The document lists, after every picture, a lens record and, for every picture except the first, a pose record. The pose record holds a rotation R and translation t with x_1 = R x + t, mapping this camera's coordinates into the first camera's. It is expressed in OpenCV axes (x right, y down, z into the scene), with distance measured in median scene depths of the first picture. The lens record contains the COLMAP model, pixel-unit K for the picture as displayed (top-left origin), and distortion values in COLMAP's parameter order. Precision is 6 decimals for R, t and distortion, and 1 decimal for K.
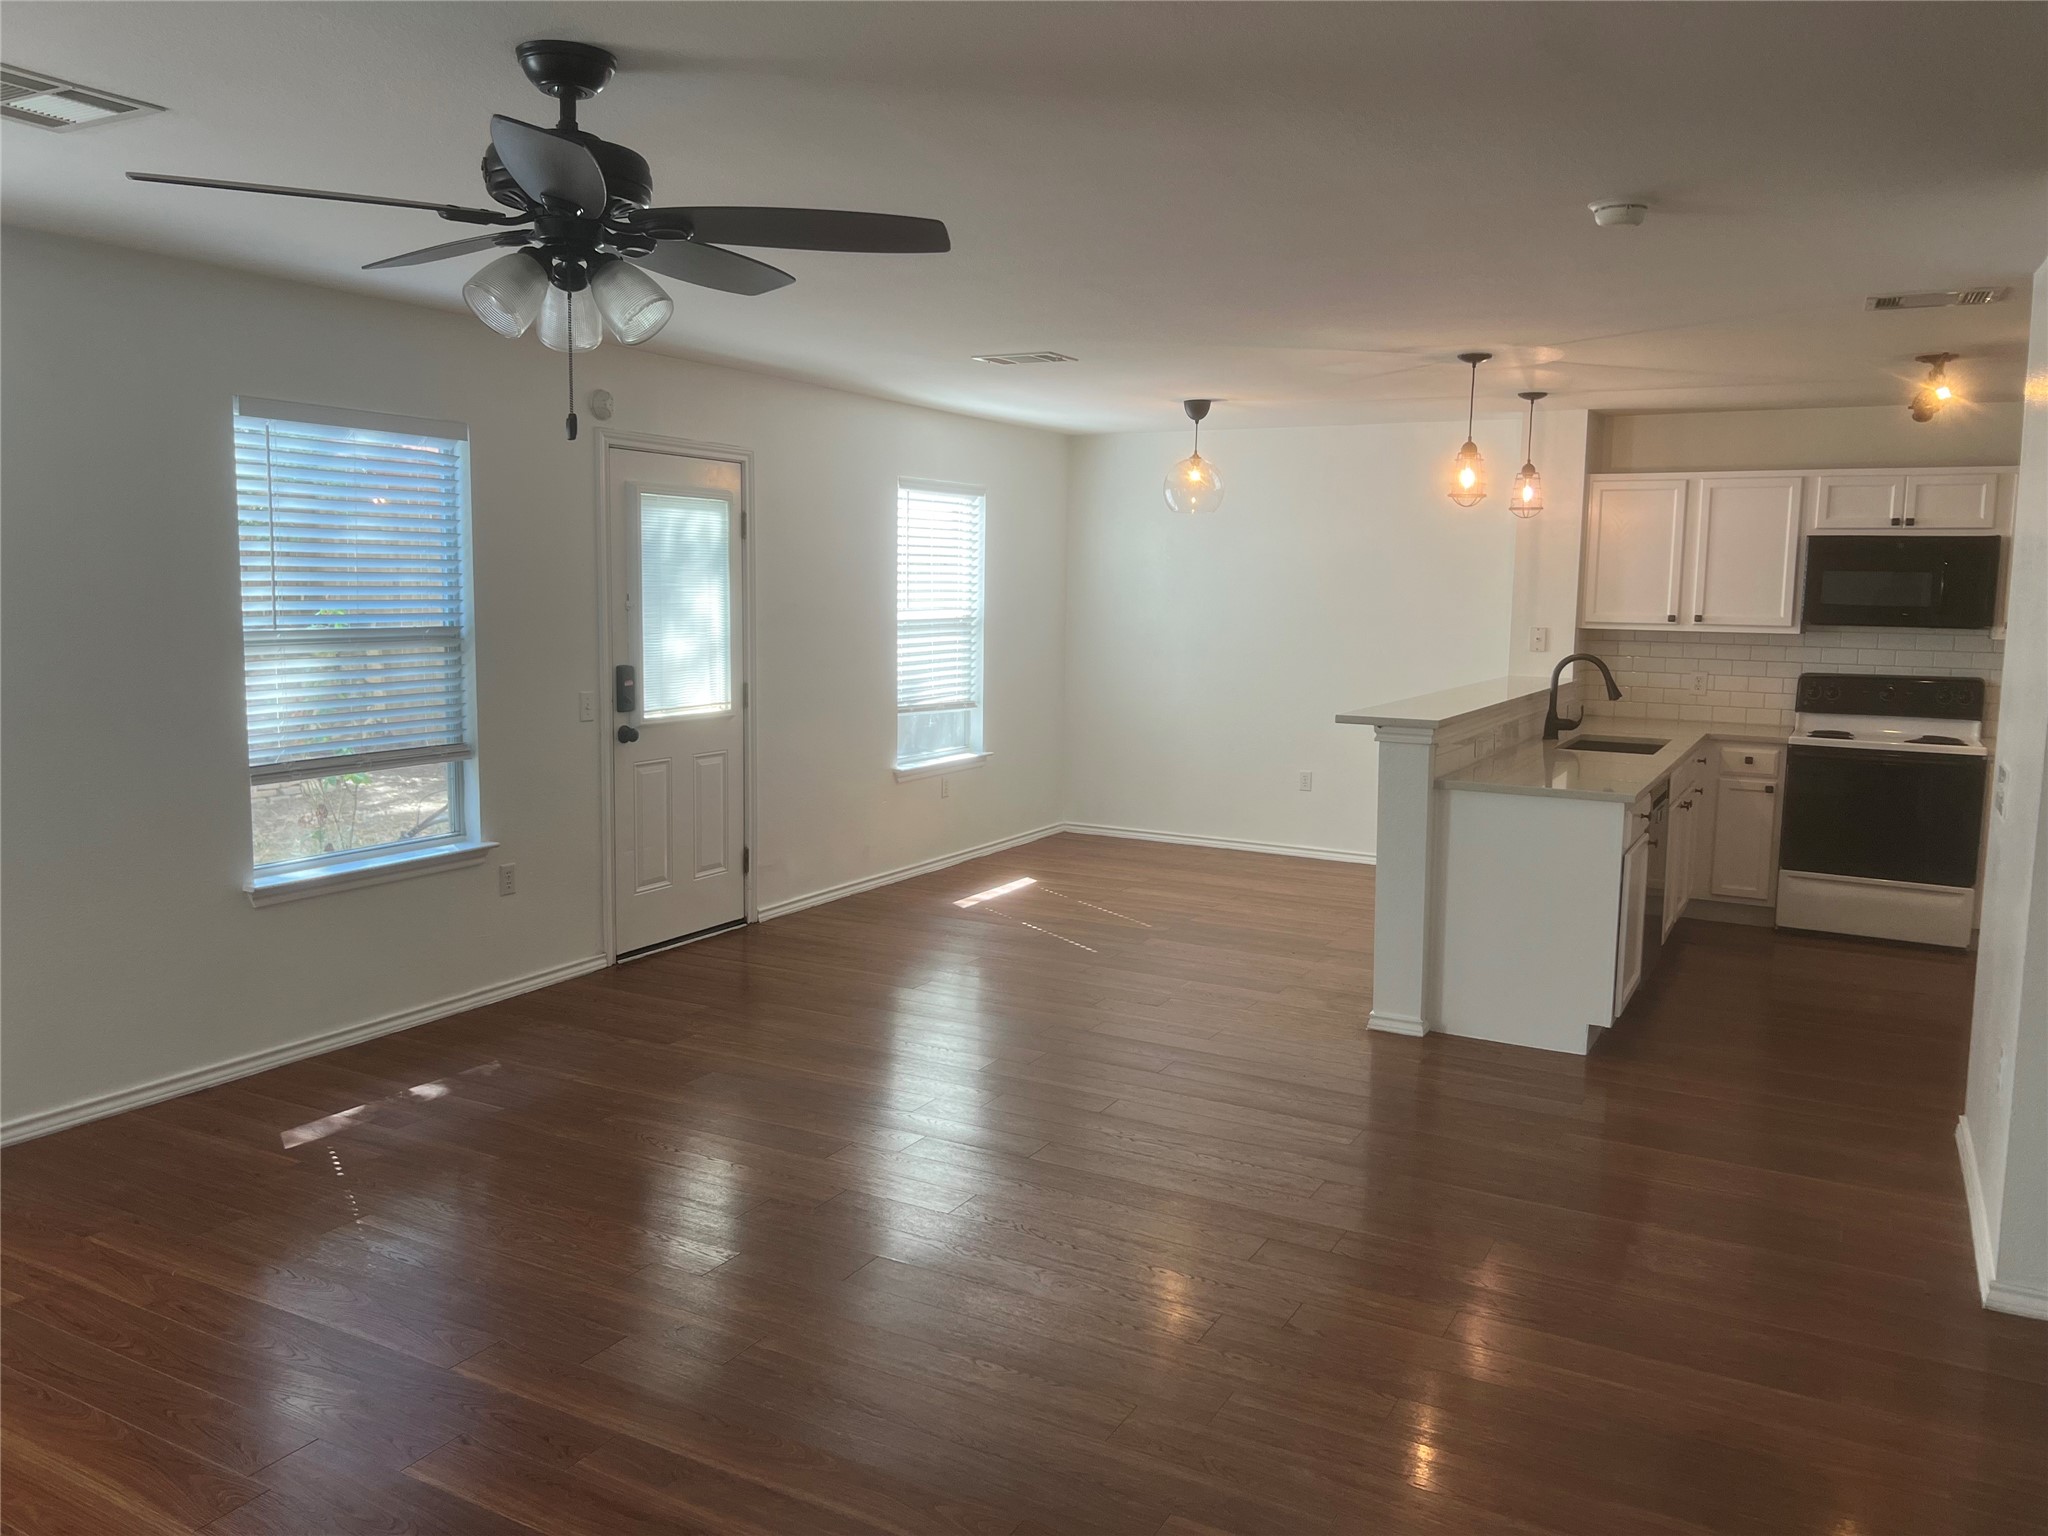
lens RADIAL K [[1517.4, 0, 1019.4], [0, 1517.4, 759.1], [0, 0, 1]] dist [0.034297, -0.046055]
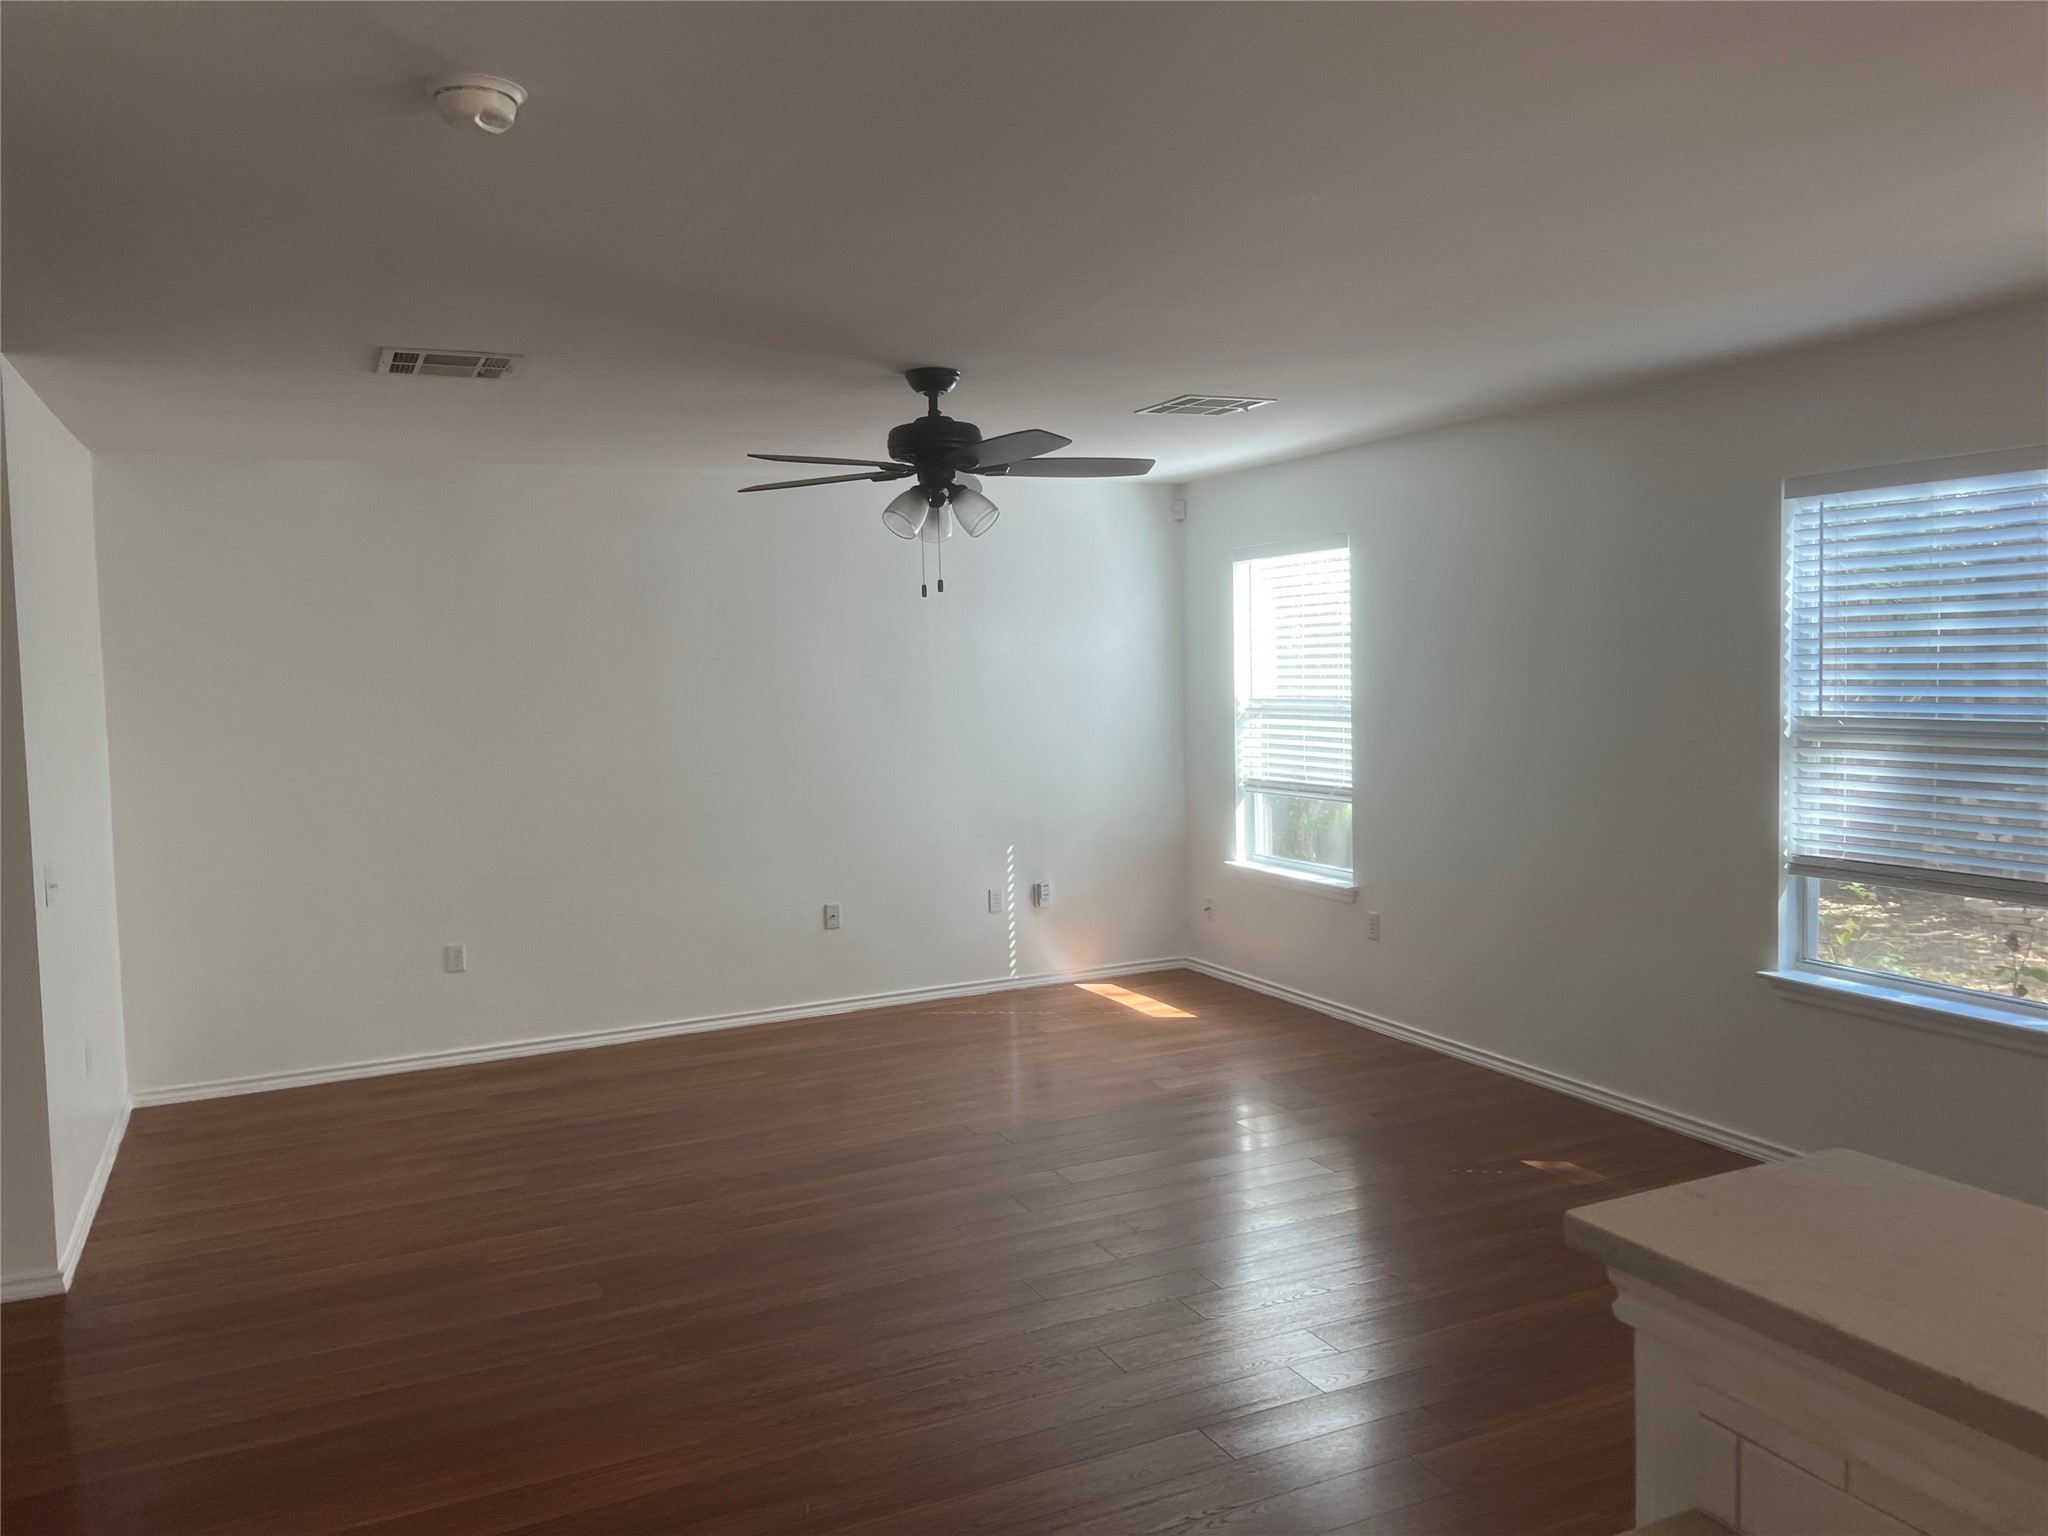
lens RADIAL K [[1517.4, 0, 1021.5], [0, 1517.4, 773.1], [0, 0, 1]] dist [0.034297, -0.046055]
pose [[-0.585381, 0.054785, -0.808905, 0.454415], [-0.085285, 0.988018, 0.128634, -0.102491], [0.806260, 0.144287, -0.573695, 0.912229]]
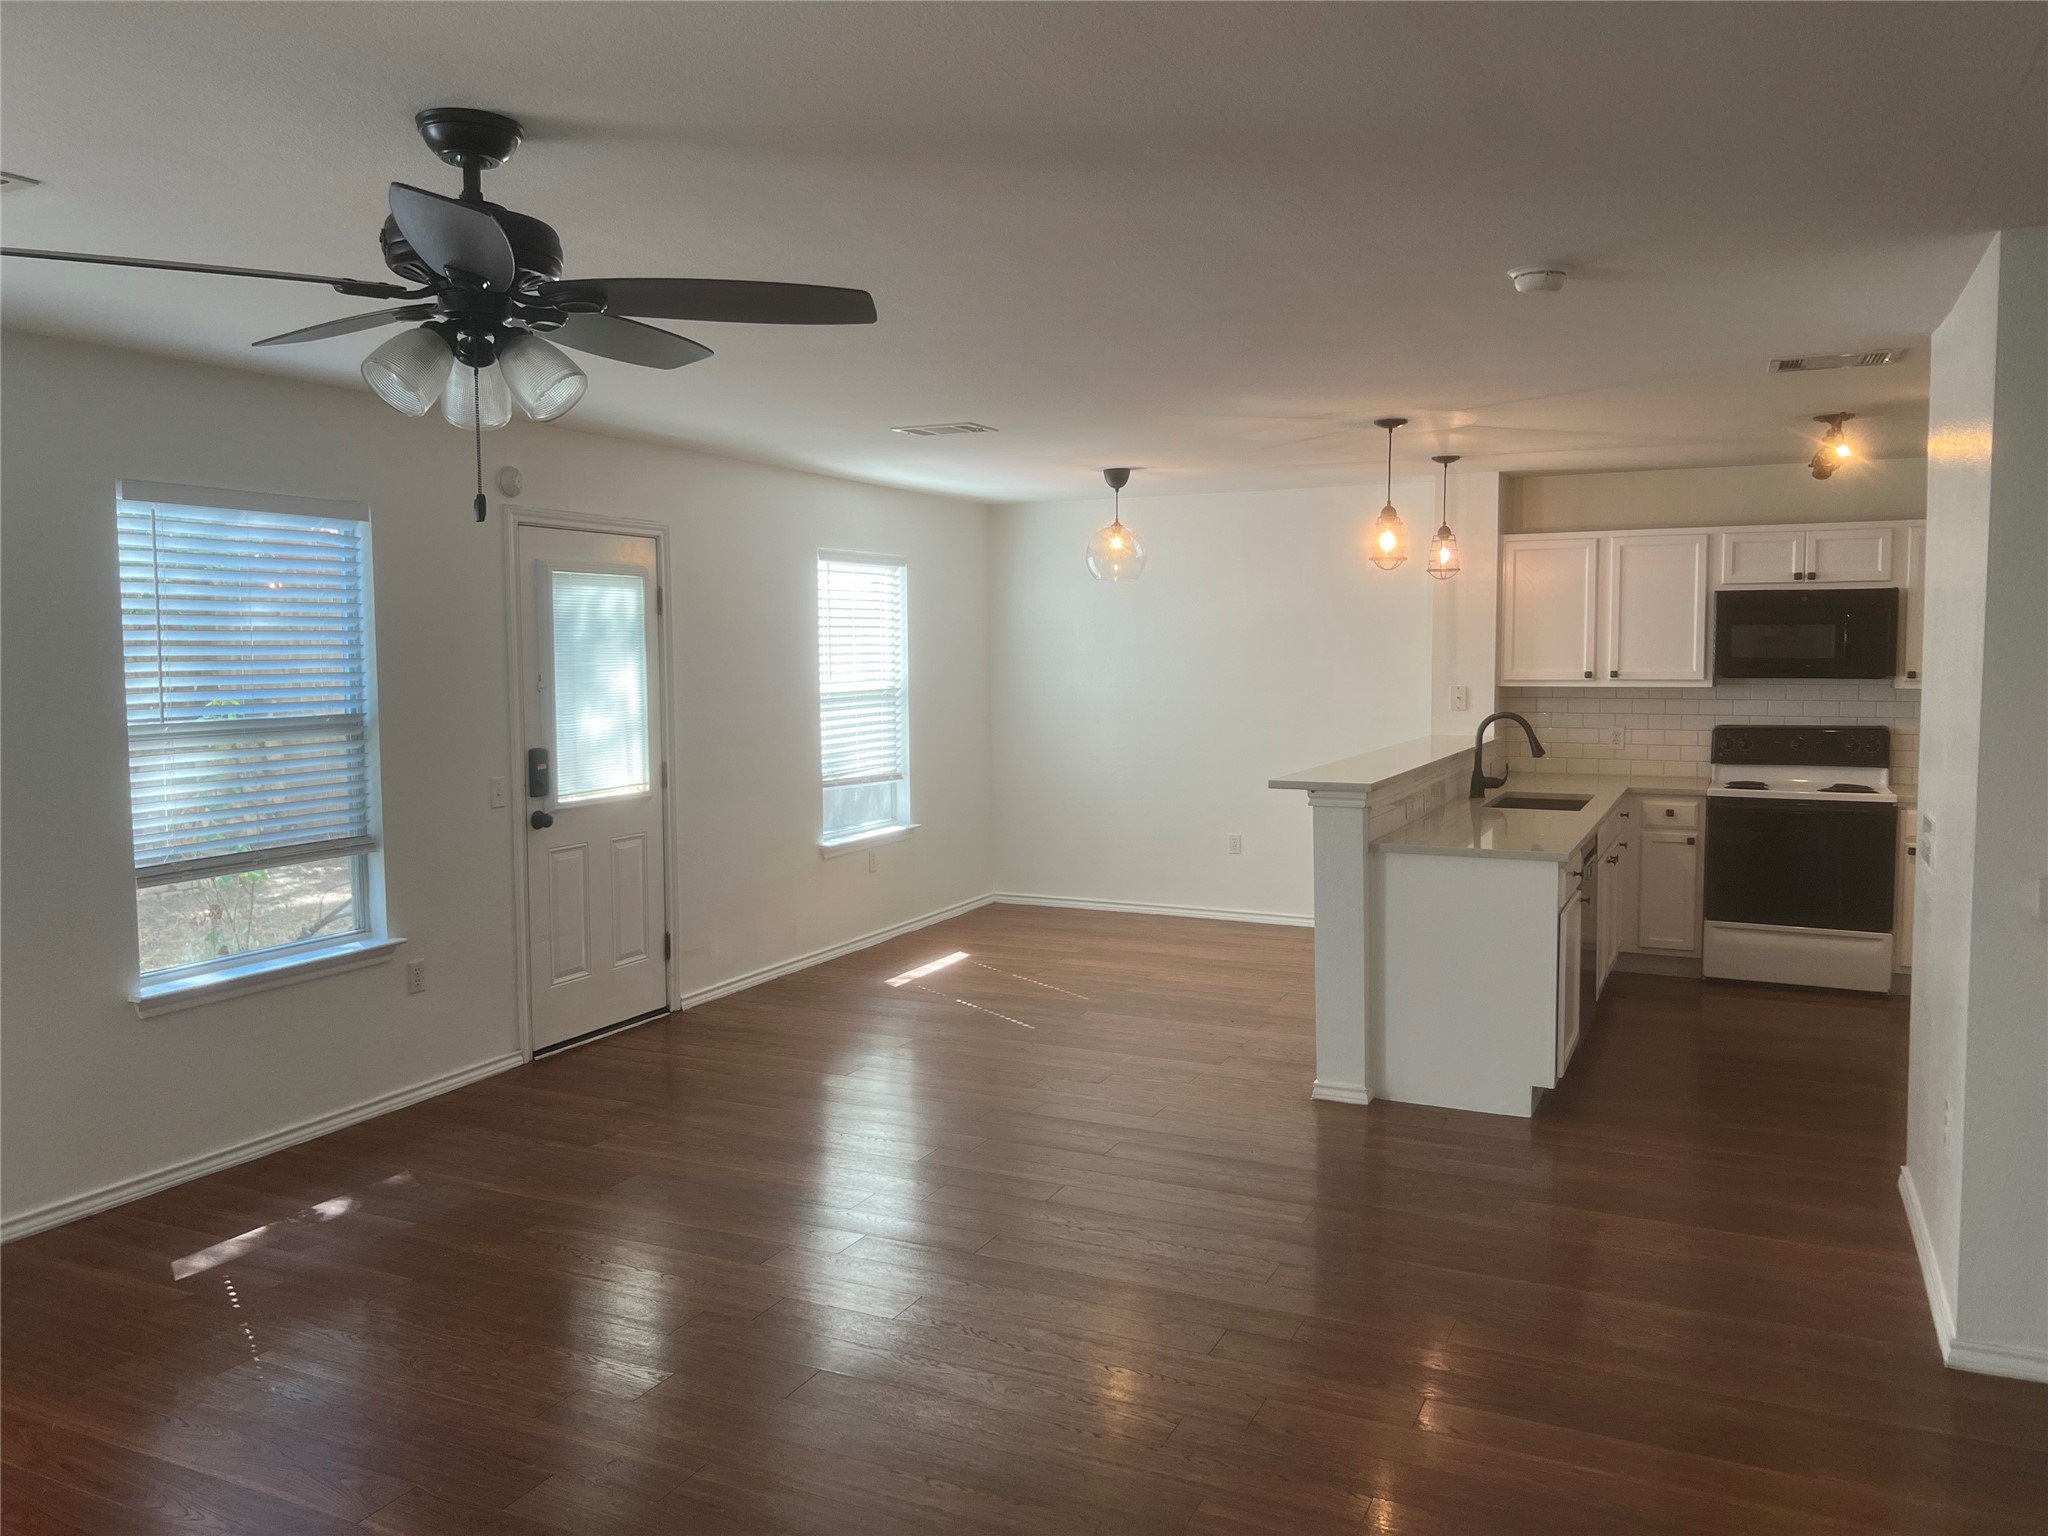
lens RADIAL K [[1517.4, 0, 1030.2], [0, 1517.4, 759.1], [0, 0, 1]] dist [0.034297, -0.046055]
pose [[0.997863, -0.026000, 0.059941, -0.005711], [0.028550, 0.998706, -0.042084, -0.005368], [-0.058769, 0.043705, 0.997314, 0.017691]]
